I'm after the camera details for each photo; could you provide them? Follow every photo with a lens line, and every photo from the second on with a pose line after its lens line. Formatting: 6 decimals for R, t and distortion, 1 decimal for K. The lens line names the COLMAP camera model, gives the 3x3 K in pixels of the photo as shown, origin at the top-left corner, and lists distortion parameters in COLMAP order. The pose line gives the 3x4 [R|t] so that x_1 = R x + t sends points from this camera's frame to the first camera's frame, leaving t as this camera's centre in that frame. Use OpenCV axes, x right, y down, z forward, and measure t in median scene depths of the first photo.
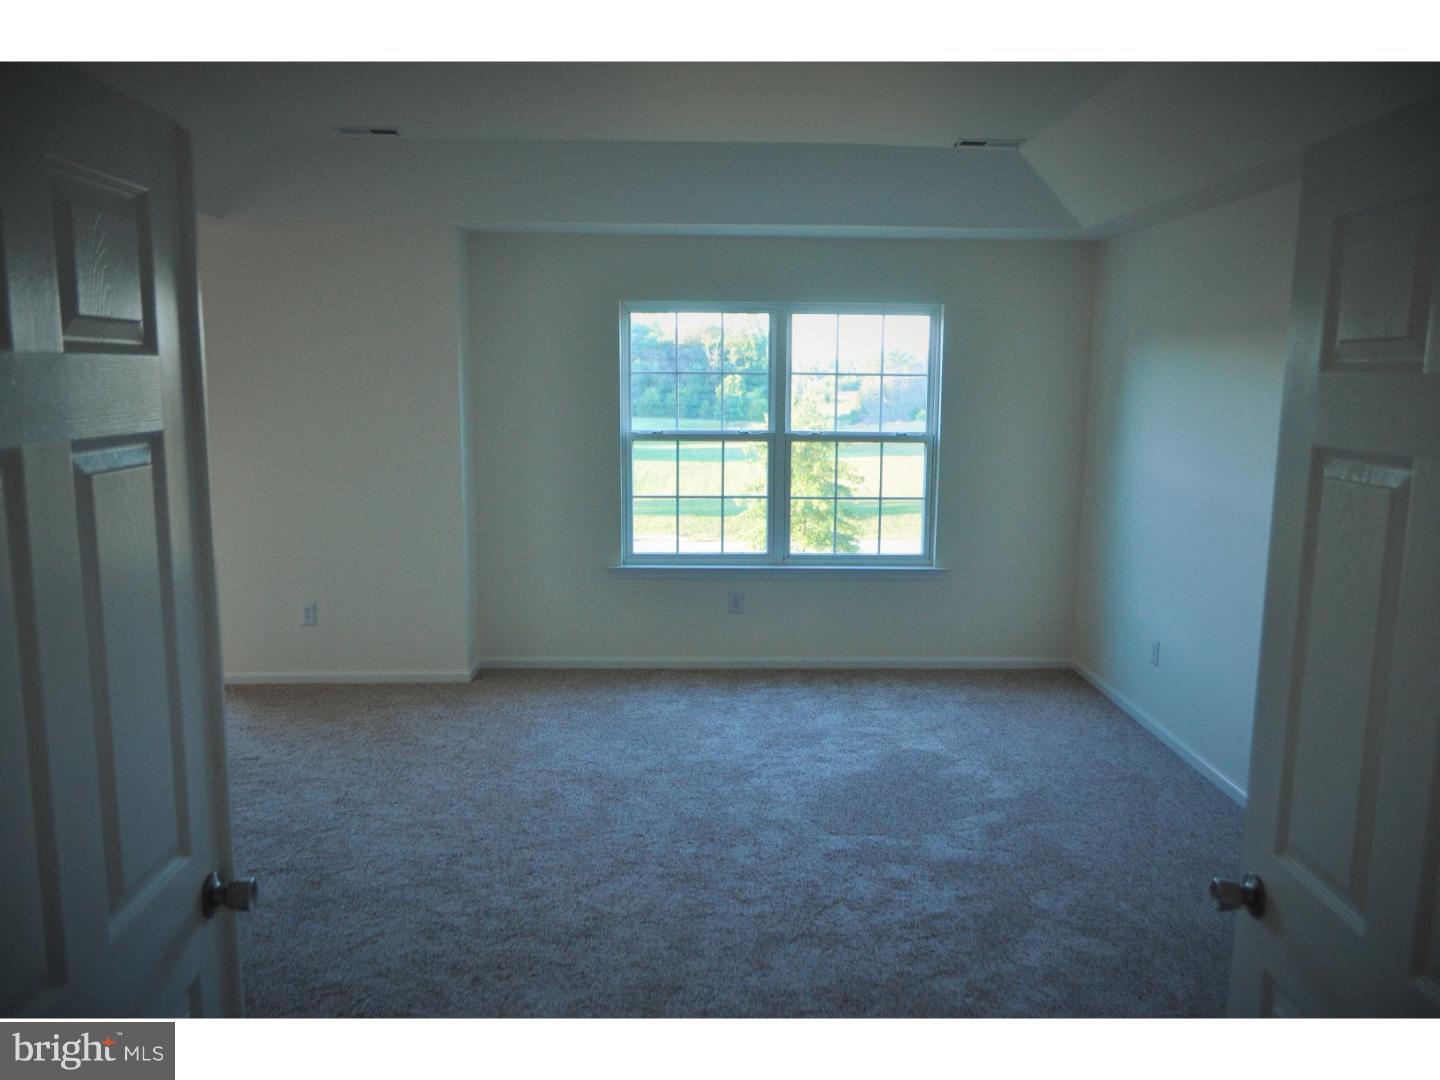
lens RADIAL K [[888.1, 0, 723.2], [0, 888.1, 533.8], [0, 0, 1]] dist [-0.000757, -0.005288]
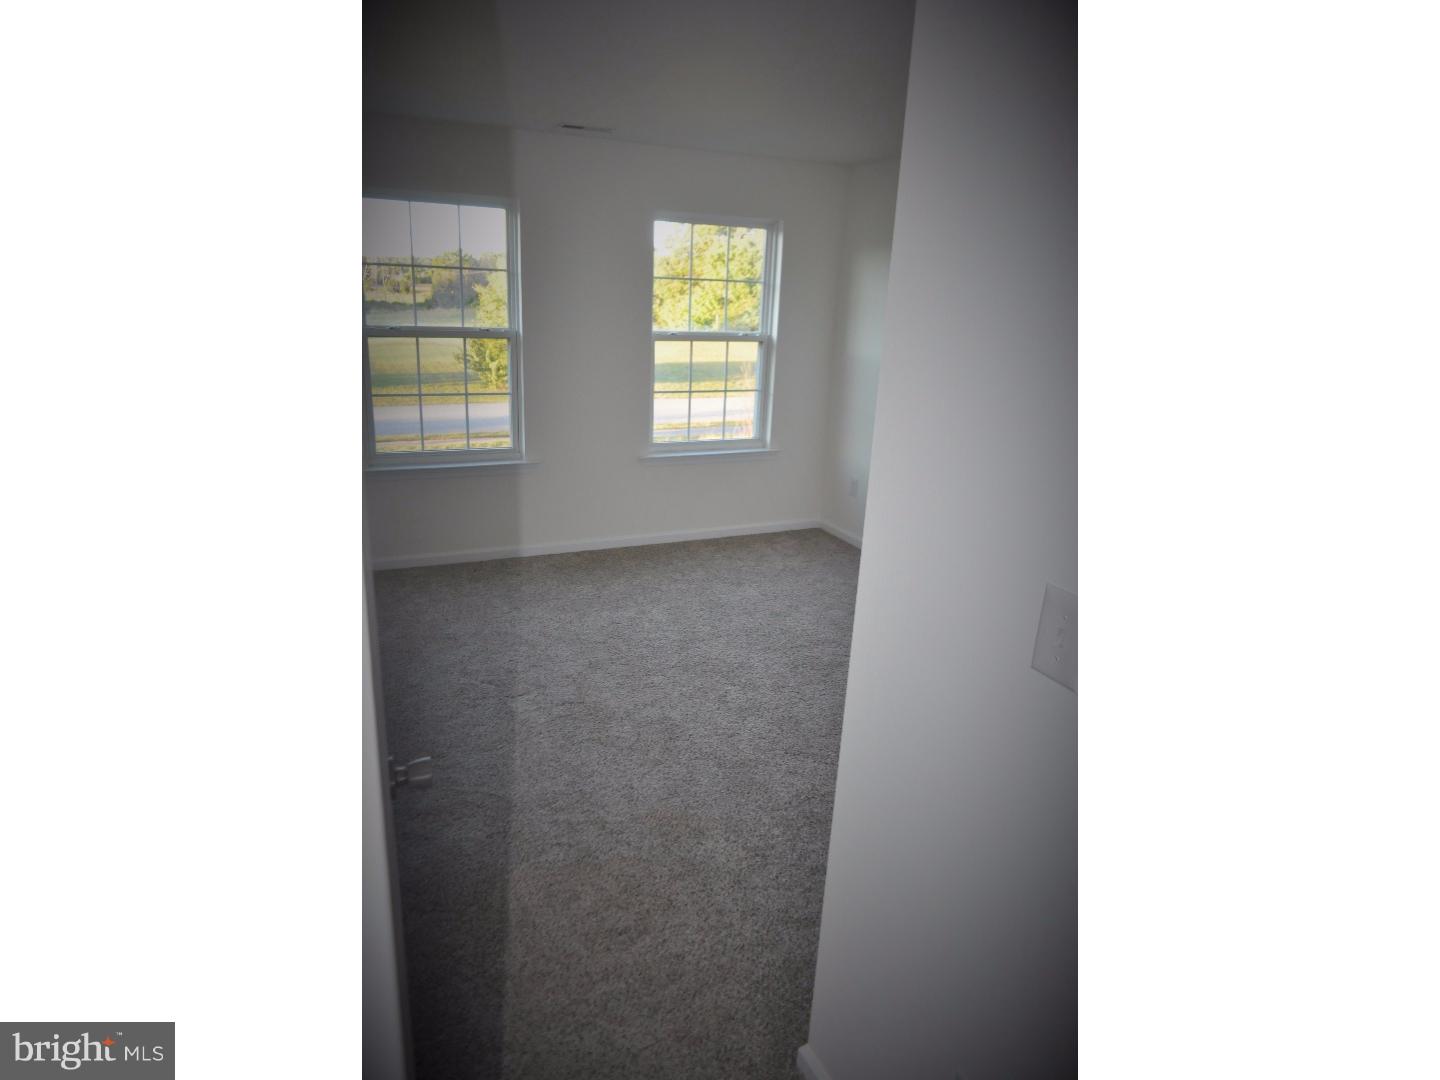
lens RADIAL K [[888.1, 0, 715.7], [0, 888.1, 533.4], [0, 0, 1]] dist [-0.000757, -0.005288]
pose [[0.883432, -0.092243, 0.459390, -0.385288], [0.038757, 0.991456, 0.124548, -0.001285], [-0.466954, -0.092225, 0.879459, -0.023168]]
